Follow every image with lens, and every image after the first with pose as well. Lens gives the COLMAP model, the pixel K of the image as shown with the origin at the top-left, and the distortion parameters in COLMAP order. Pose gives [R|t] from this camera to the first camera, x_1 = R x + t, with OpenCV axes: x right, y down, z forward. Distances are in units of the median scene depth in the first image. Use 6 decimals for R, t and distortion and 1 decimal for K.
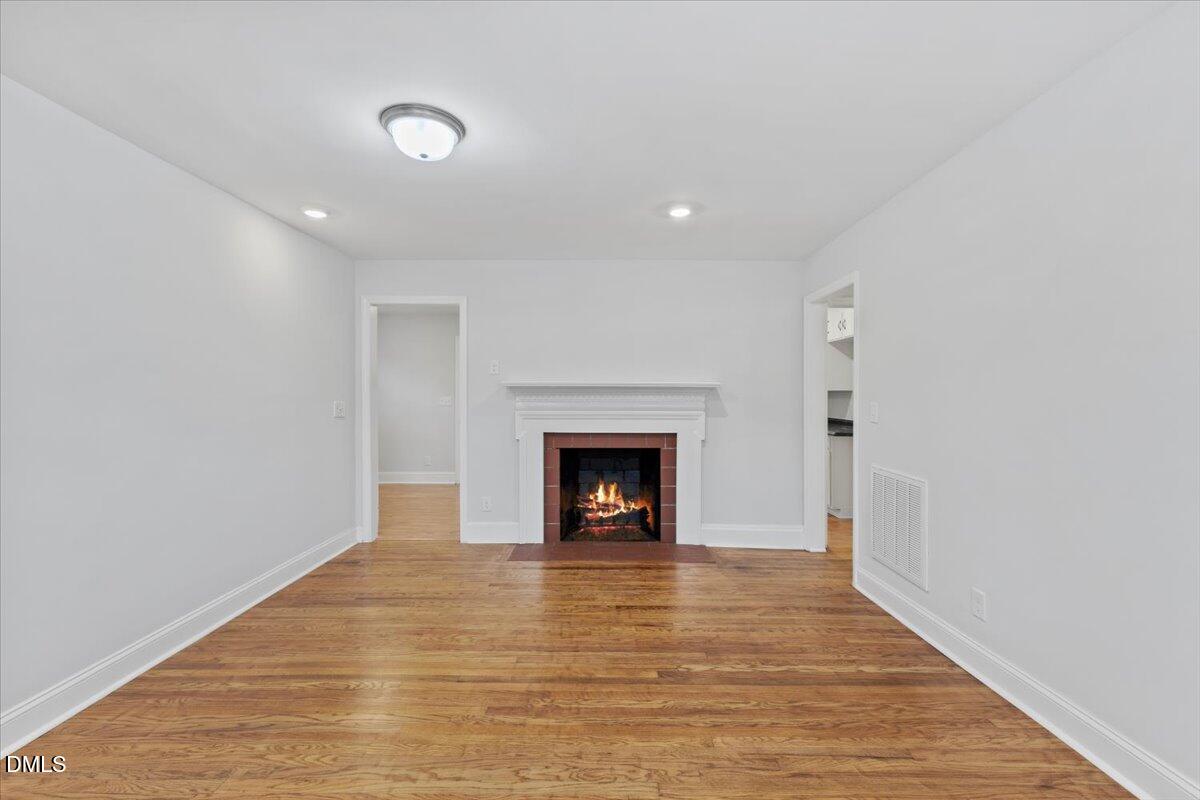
lens RADIAL K [[512.2, 0, 599.8], [0, 512.2, 399.9], [0, 0, 1]] dist [0.008728, -0.000191]
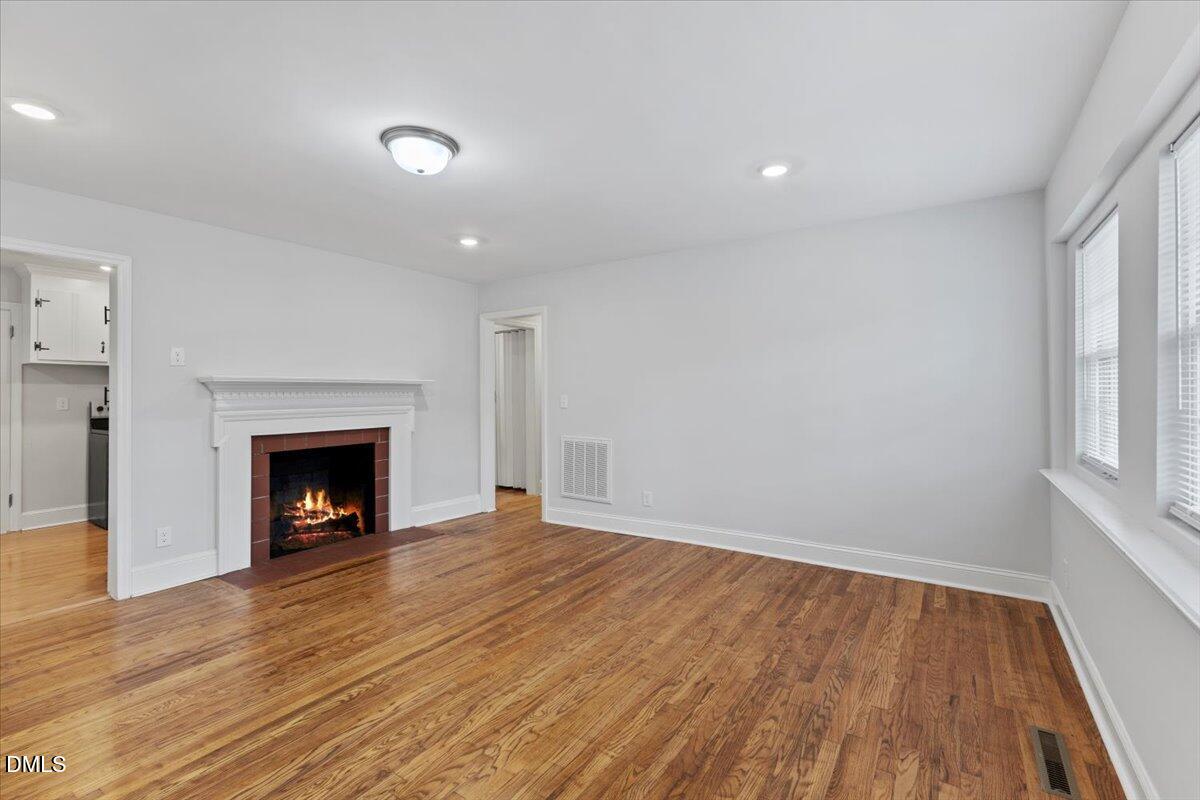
lens RADIAL K [[512.2, 0, 605.4], [0, 512.2, 389.3], [0, 0, 1]] dist [0.008728, -0.000191]
pose [[0.556995, -0.000576, 0.830516, -0.575431], [0.015721, 0.999828, -0.009850, 0.004609], [-0.830367, 0.018543, 0.556908, 0.040605]]
